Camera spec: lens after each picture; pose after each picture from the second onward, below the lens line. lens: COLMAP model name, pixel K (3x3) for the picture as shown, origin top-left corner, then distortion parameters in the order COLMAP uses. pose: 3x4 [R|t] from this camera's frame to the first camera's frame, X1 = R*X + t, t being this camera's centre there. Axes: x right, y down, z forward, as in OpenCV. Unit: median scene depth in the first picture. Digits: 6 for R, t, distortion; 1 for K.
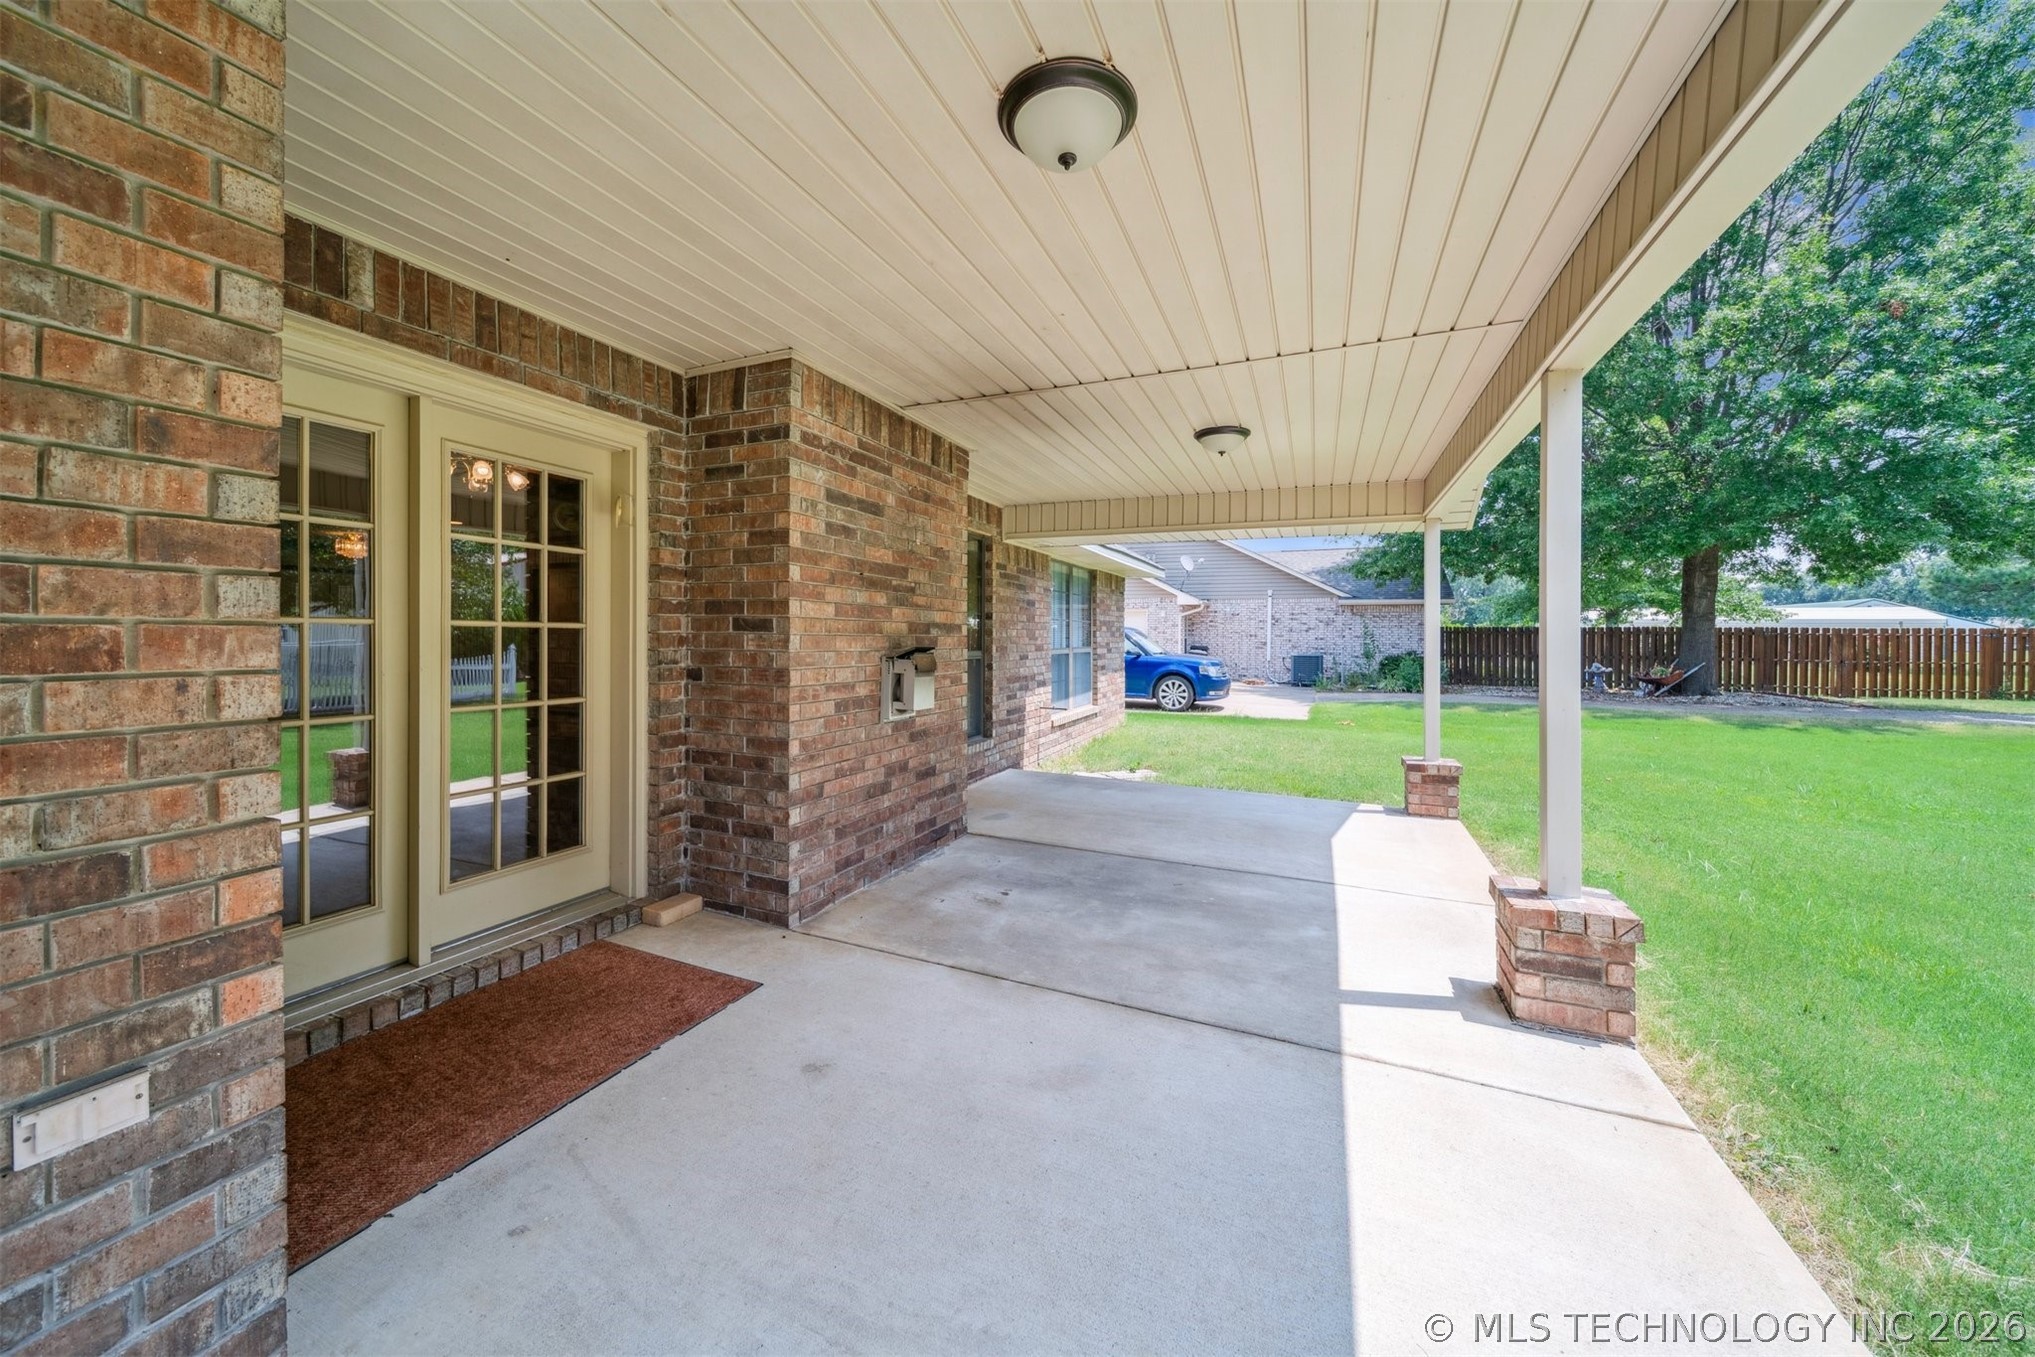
lens RADIAL K [[732.0, 0, 1007.6], [0, 732.0, 641.2], [0, 0, 1]] dist [0.000277, 0.000007]
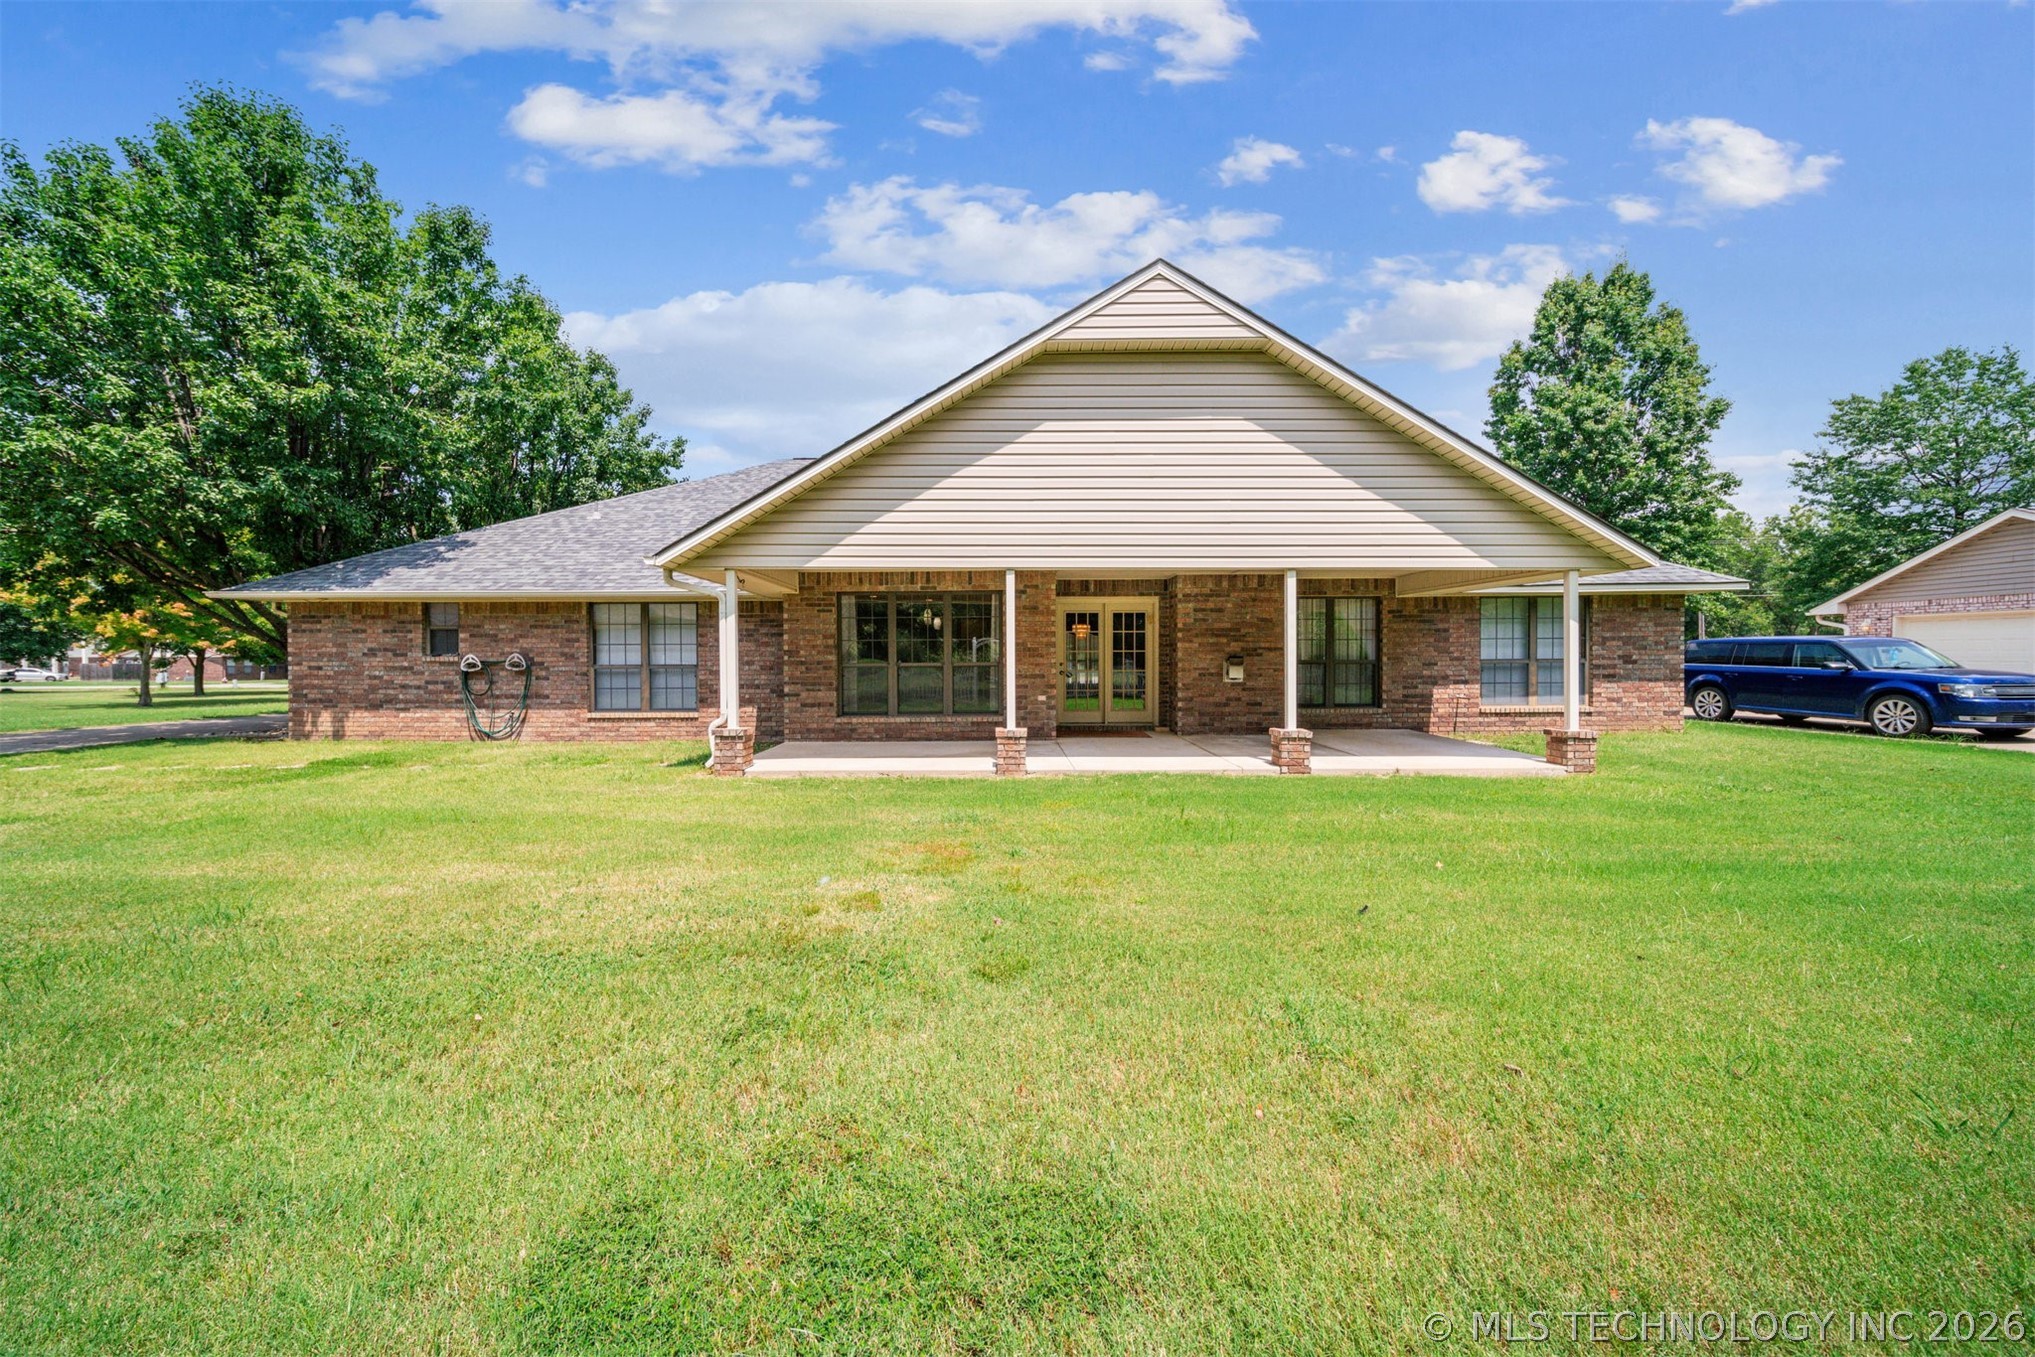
lens RADIAL K [[719.9, 0, 1006.4], [0, 719.9, 671.1], [0, 0, 1]] dist [0.000592, -0.000035]
pose [[0.384877, 0.011108, -0.922901, 2.097194], [0.002068, 0.999915, 0.012897, 0.027362], [0.922965, -0.006872, 0.384821, -0.892270]]
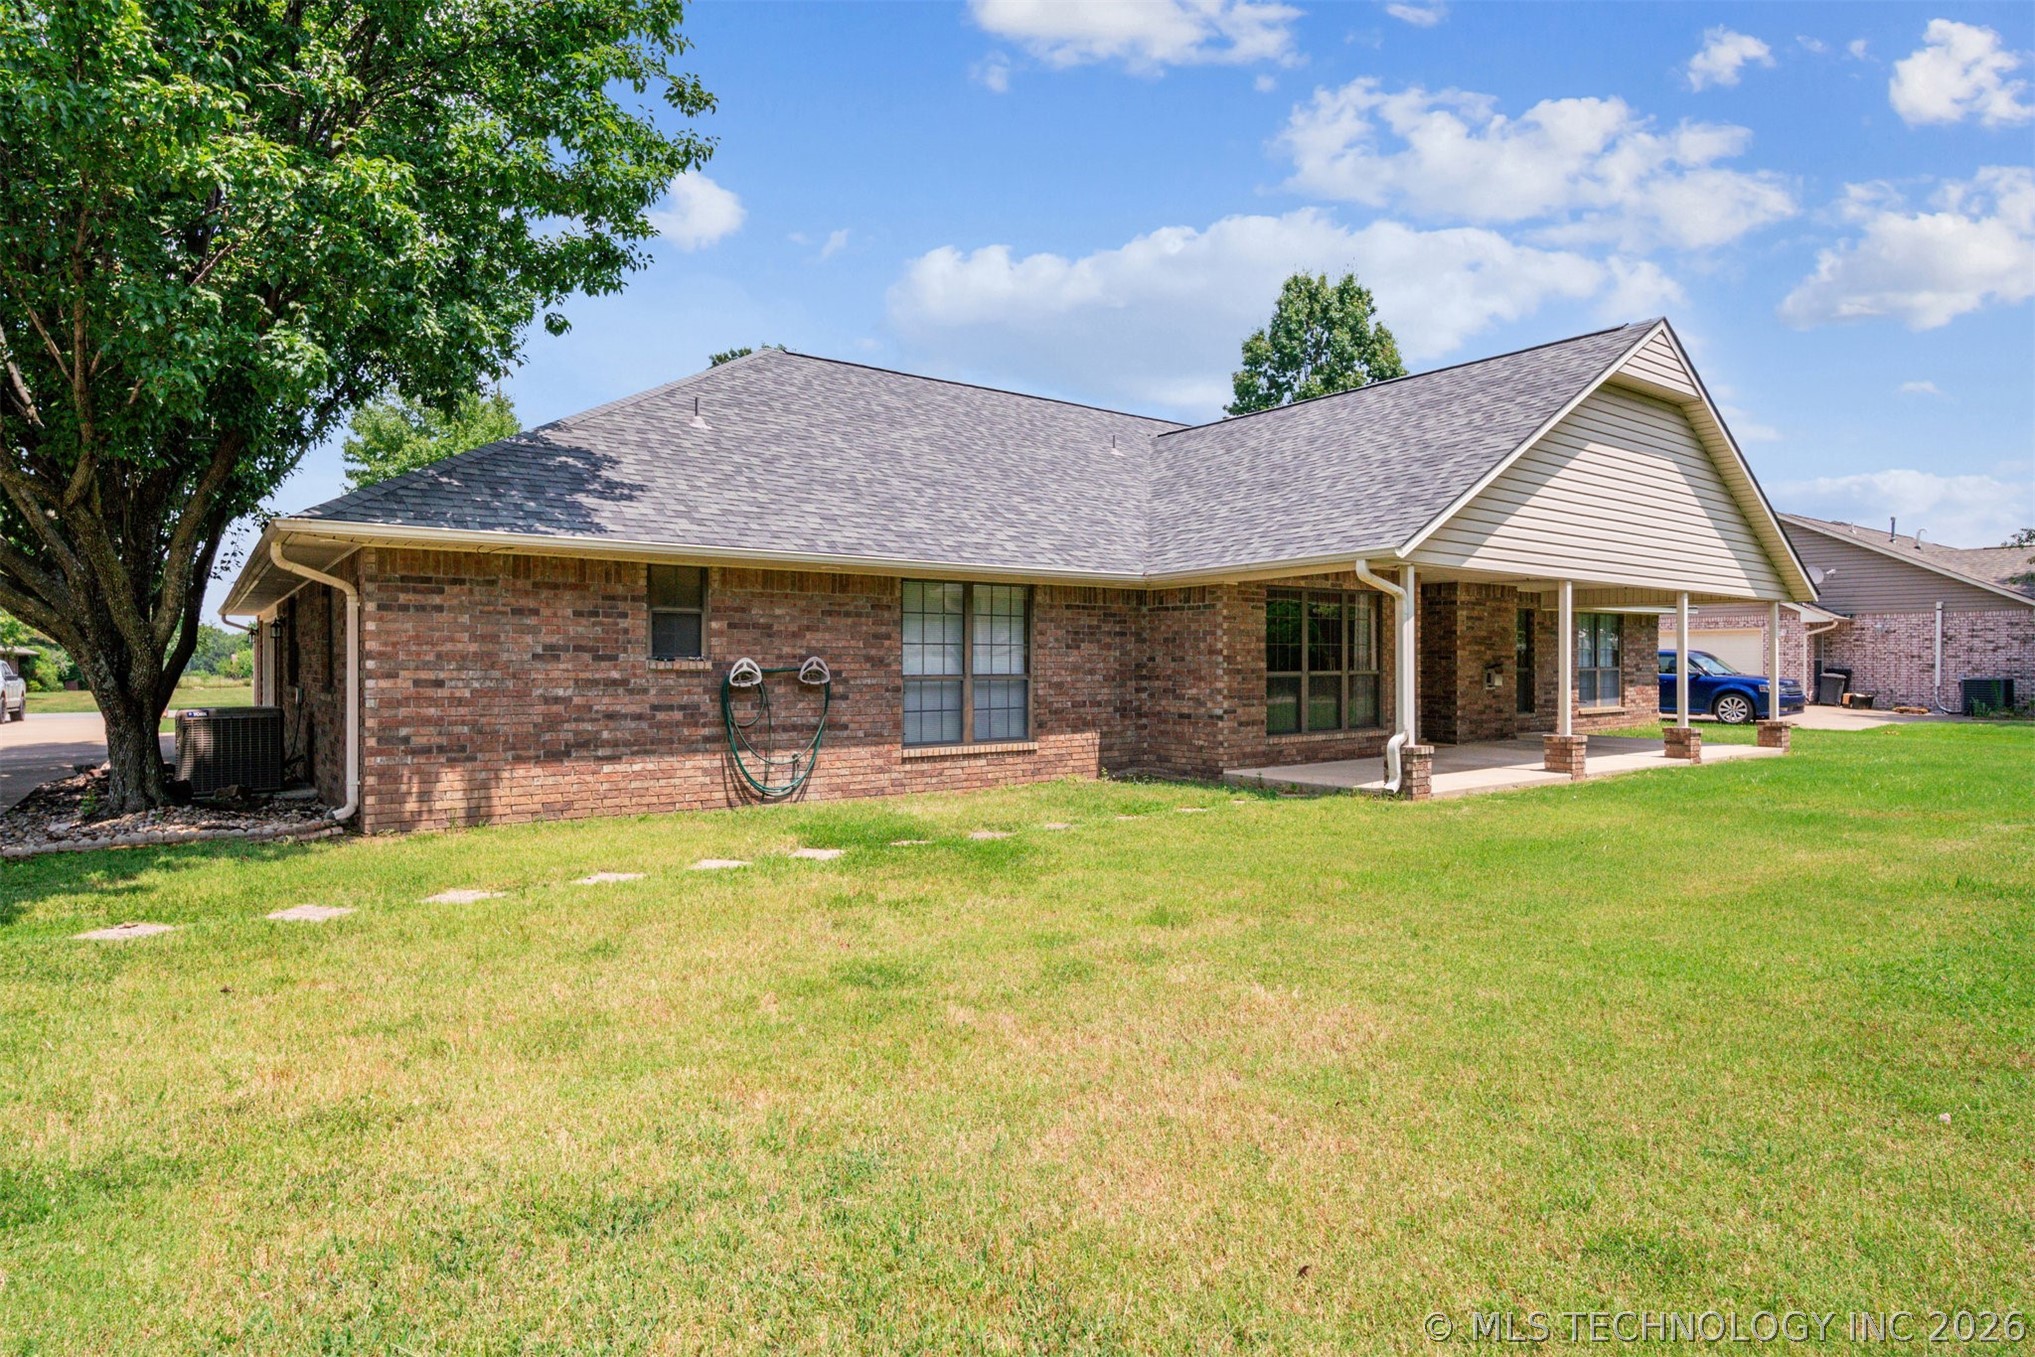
lens RADIAL K [[1115.4, 0, 987.2], [0, 1115.4, 672.2], [0, 0, 1]] dist [-0.000188, -0.000028]
pose [[0.863795, -0.001025, -0.503843, 0.360736], [0.002856, 0.999992, 0.002863, 0.020863], [0.503836, -0.003912, 0.863790, -3.817778]]
